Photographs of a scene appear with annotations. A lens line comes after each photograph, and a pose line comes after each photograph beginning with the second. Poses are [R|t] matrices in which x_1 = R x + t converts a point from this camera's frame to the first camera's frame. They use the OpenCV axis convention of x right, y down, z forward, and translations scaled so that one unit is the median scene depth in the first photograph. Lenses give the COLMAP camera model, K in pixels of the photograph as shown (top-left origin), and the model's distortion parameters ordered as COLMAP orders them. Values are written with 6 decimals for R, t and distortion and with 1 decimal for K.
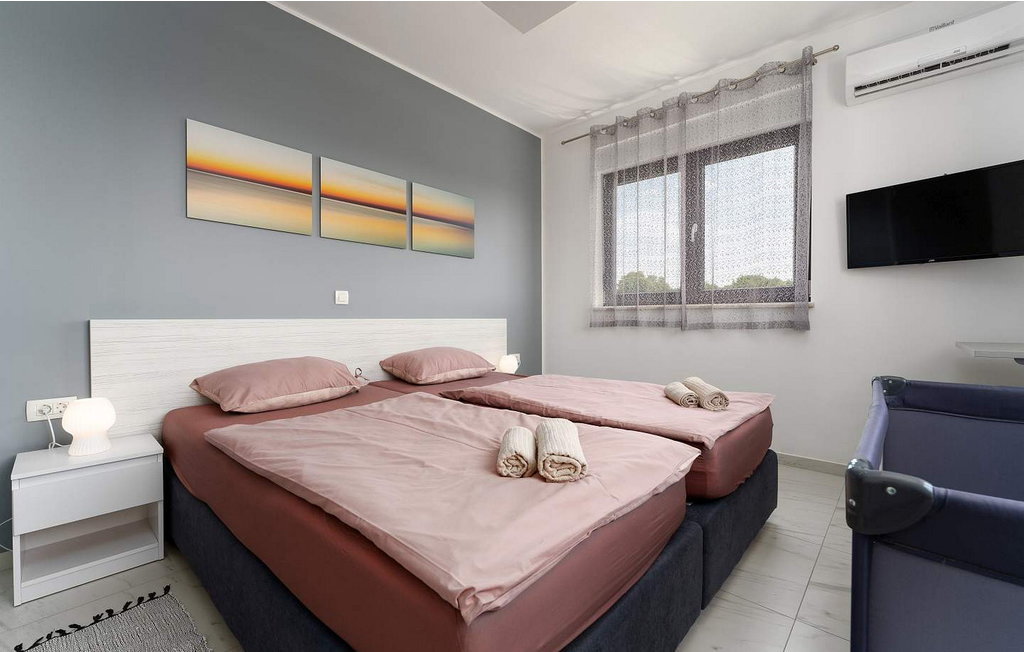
lens RADIAL K [[424.7, 0, 517.0], [0, 424.7, 323.4], [0, 0, 1]] dist [0.001439, 0.000118]
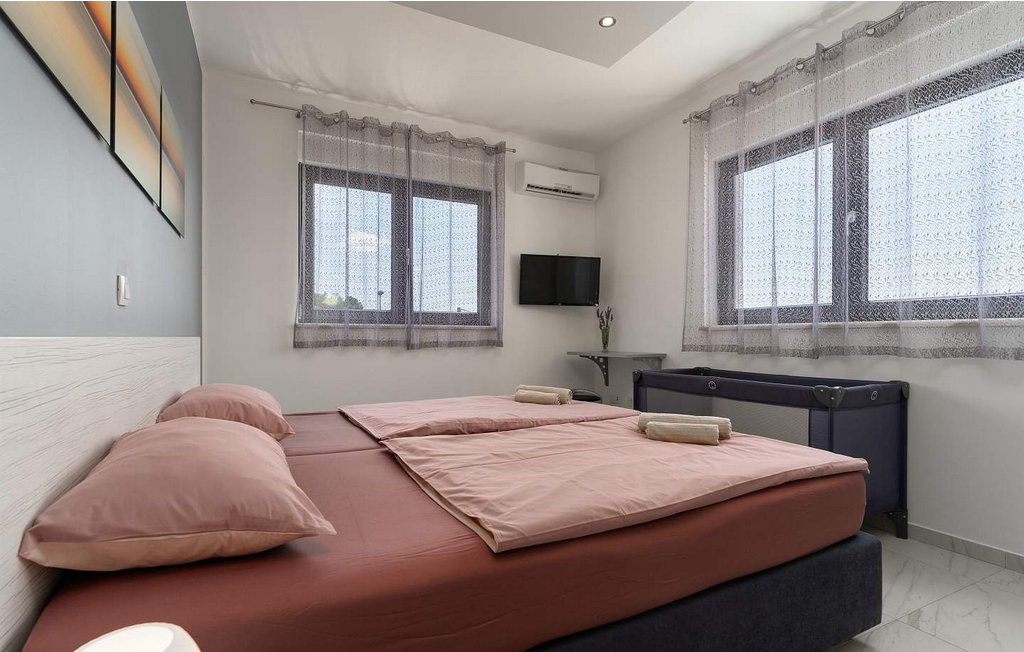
lens RADIAL K [[474.5, 0, 500.4], [0, 474.5, 341.9], [0, 0, 1]] dist [-0.002600, -0.000118]
pose [[0.379261, -0.006015, 0.925270, -0.627036], [0.007561, 0.999966, 0.003402, -0.003900], [-0.925259, 0.005706, 0.379293, 0.359599]]
